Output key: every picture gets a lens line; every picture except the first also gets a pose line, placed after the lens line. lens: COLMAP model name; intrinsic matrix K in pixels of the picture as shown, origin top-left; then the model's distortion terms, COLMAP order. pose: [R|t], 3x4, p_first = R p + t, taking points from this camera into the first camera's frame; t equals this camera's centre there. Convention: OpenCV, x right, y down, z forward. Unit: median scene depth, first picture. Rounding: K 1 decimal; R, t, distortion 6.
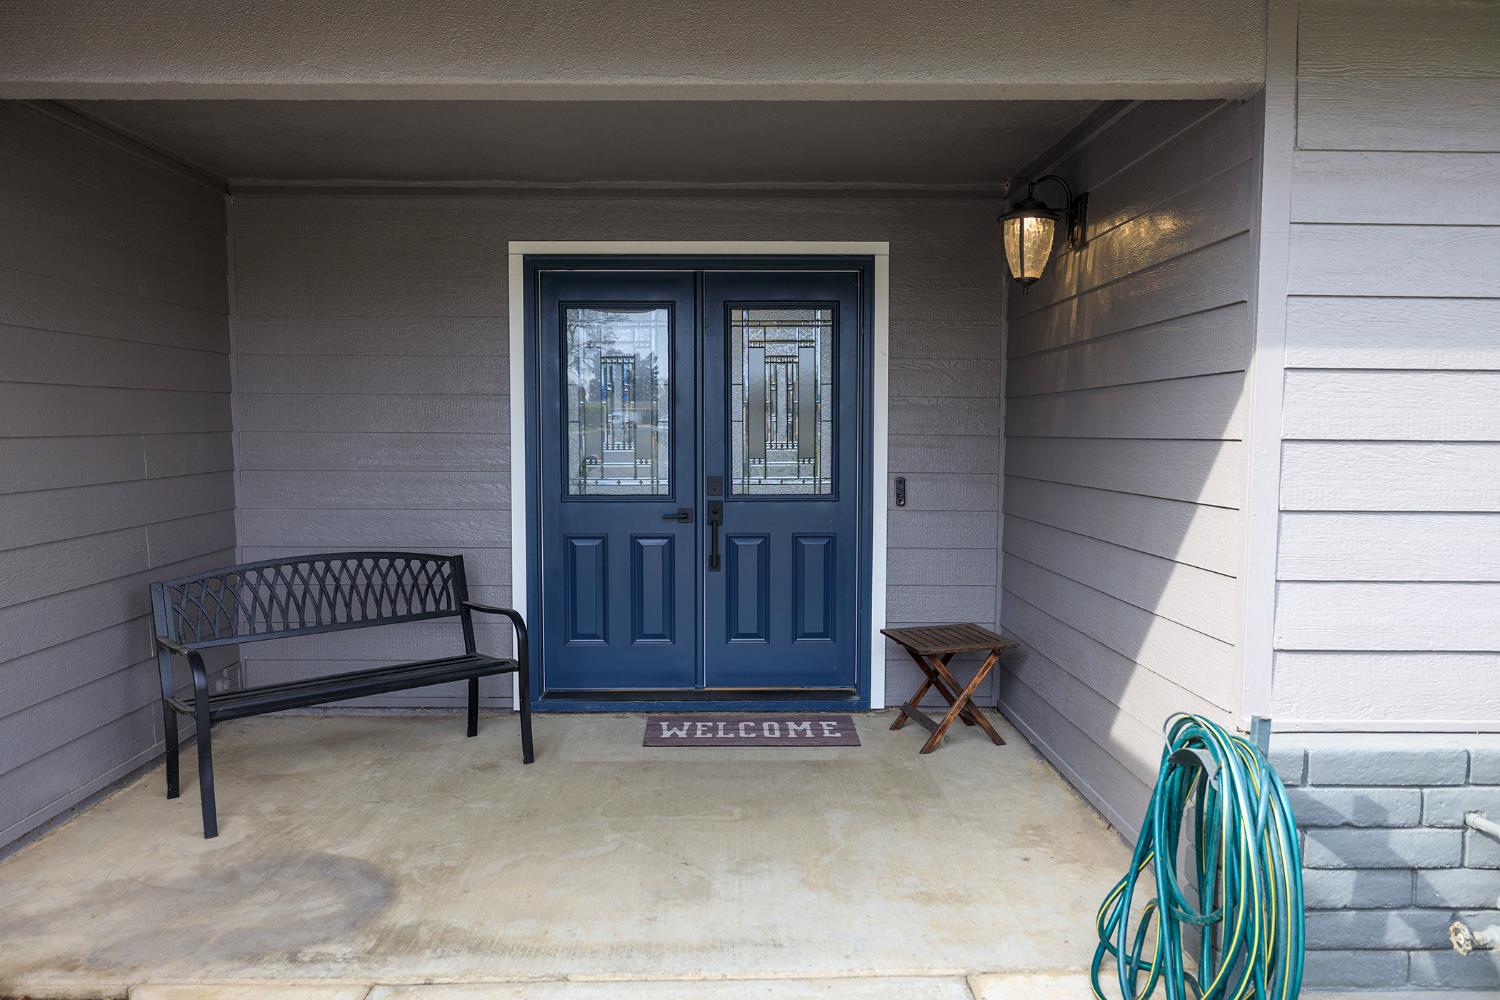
lens RADIAL K [[1103.2, 0, 739.2], [0, 1103.2, 504.8], [0, 0, 1]] dist [-0.000944, 0.001795]
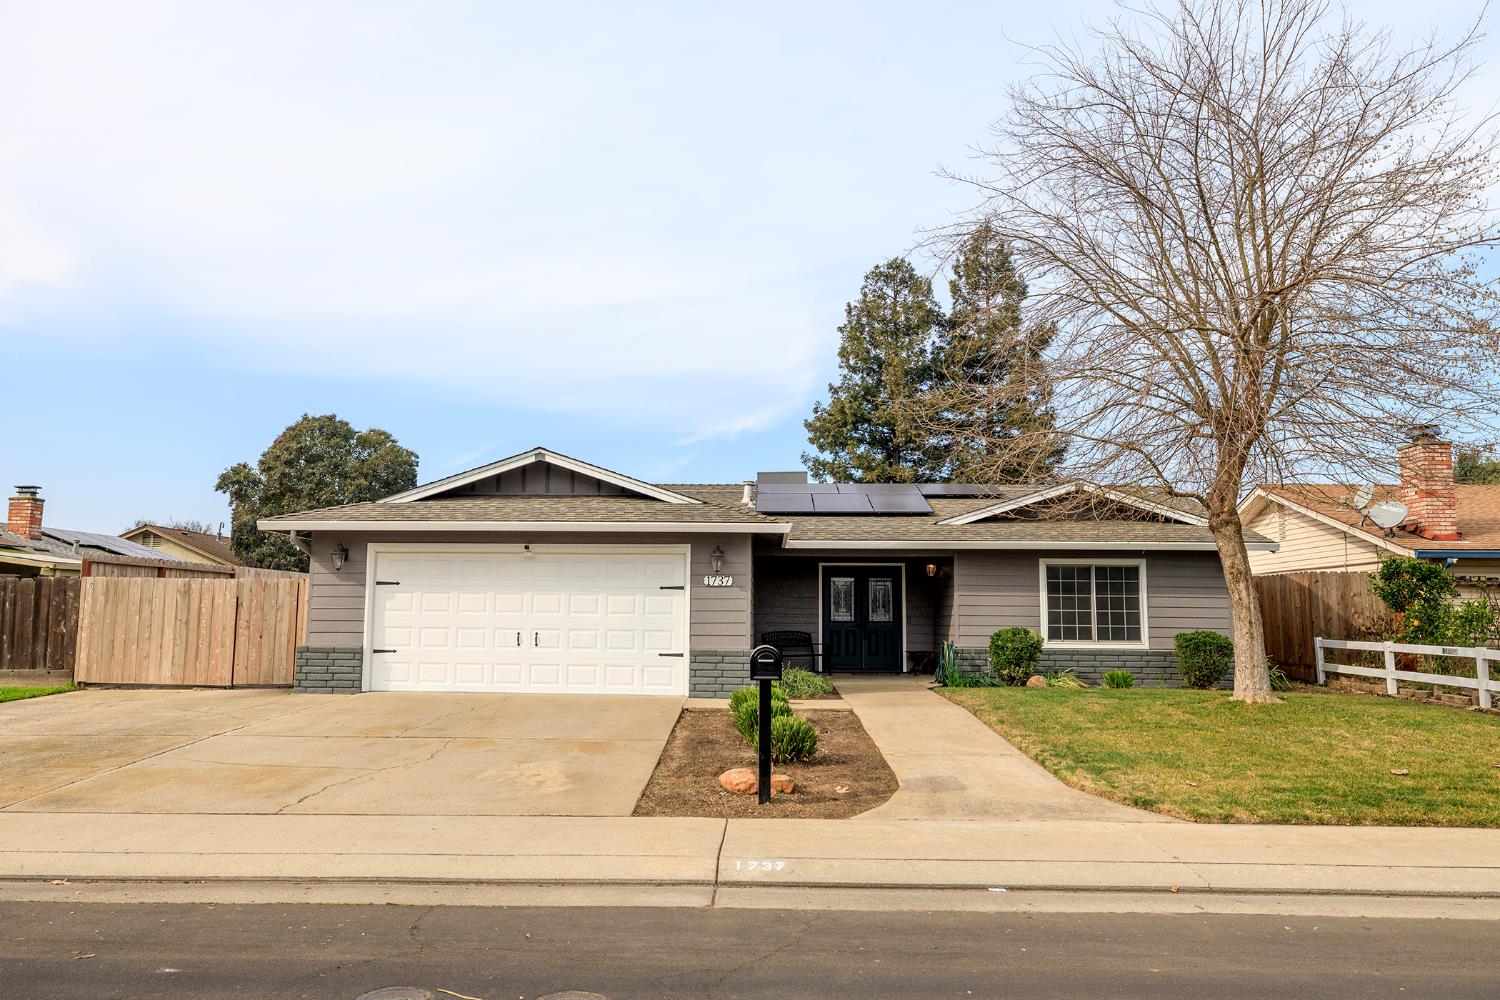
lens RADIAL K [[1032.3, 0, 752.3], [0, 1032.3, 503.3], [0, 0, 1]] dist [0.007727, 0.003692]
pose [[0.999447, 0.001155, -0.033239, -0.338525], [-0.007209, 0.983160, -0.182604, 0.285280], [0.032468, 0.182743, 0.982625, -3.127074]]
